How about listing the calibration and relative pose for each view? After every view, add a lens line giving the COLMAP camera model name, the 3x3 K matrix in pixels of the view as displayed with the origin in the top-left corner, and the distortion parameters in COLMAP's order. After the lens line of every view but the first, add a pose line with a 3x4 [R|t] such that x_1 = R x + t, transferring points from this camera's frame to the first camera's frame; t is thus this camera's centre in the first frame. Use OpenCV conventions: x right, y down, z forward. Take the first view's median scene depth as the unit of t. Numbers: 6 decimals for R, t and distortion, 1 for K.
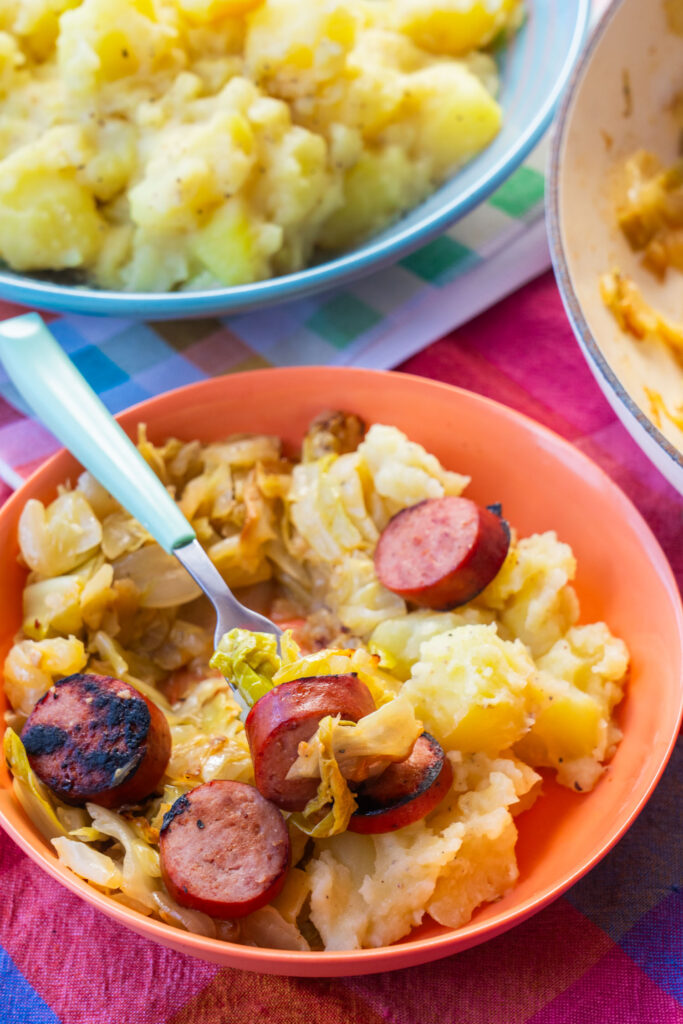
lens RADIAL K [[3129.8, 0, 341.1], [0, 3129.8, 512.0], [0, 0, 1]] dist [-0.087467, 0.000000]
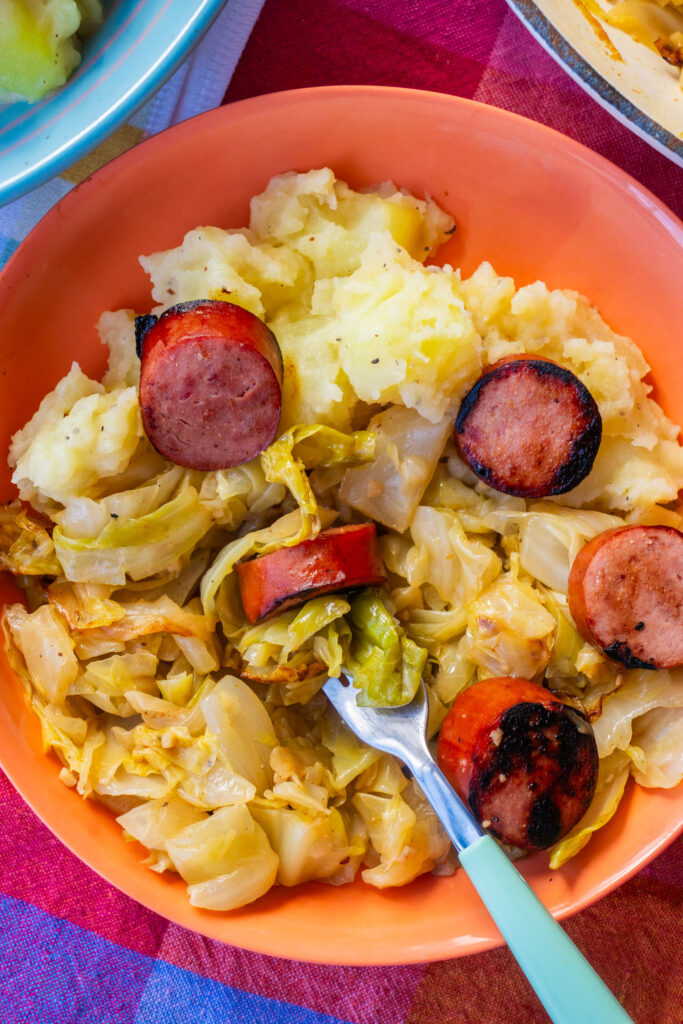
lens RADIAL K [[1638.8, 0, 339.3], [0, 1638.8, 507.7], [0, 0, 1]] dist [0.047723, 0.000000]
pose [[-0.094655, -0.994788, 0.037922, -0.019404], [0.738637, -0.044641, 0.672624, -0.257381], [-0.667425, 0.091678, 0.739012, 0.662410]]
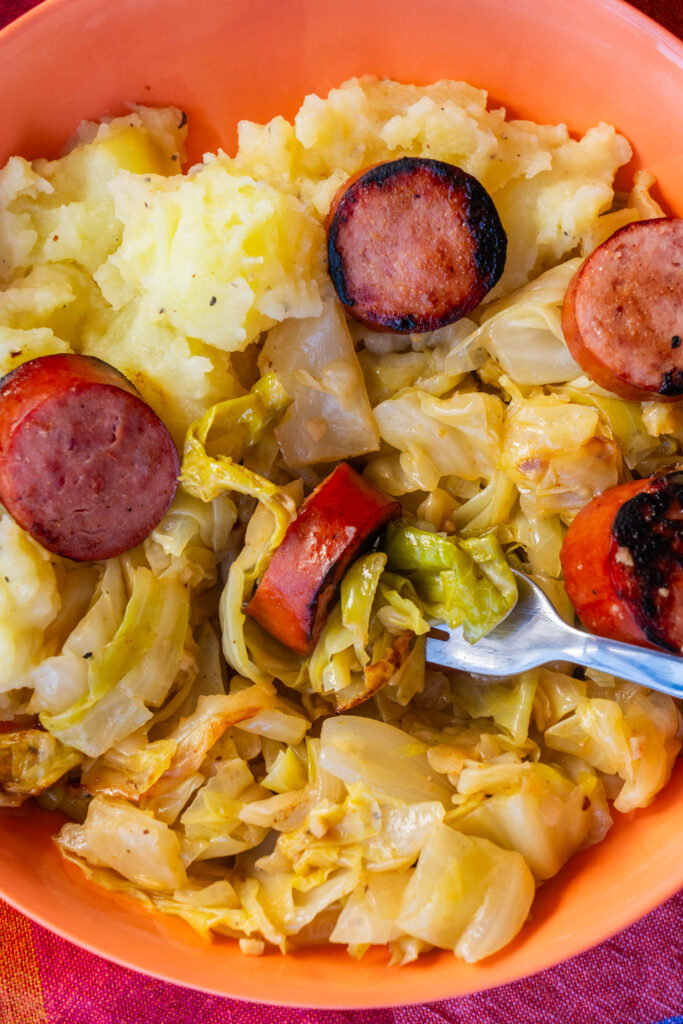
lens RADIAL K [[2691.2, 0, 344.6], [0, 2691.2, 511.9], [0, 0, 1]] dist [0.451986, 0.000000]
pose [[-0.711903, -0.698166, 0.075880, -0.060767], [0.542511, -0.478116, 0.690715, -0.363444], [-0.445954, 0.532888, 0.719135, 0.567660]]
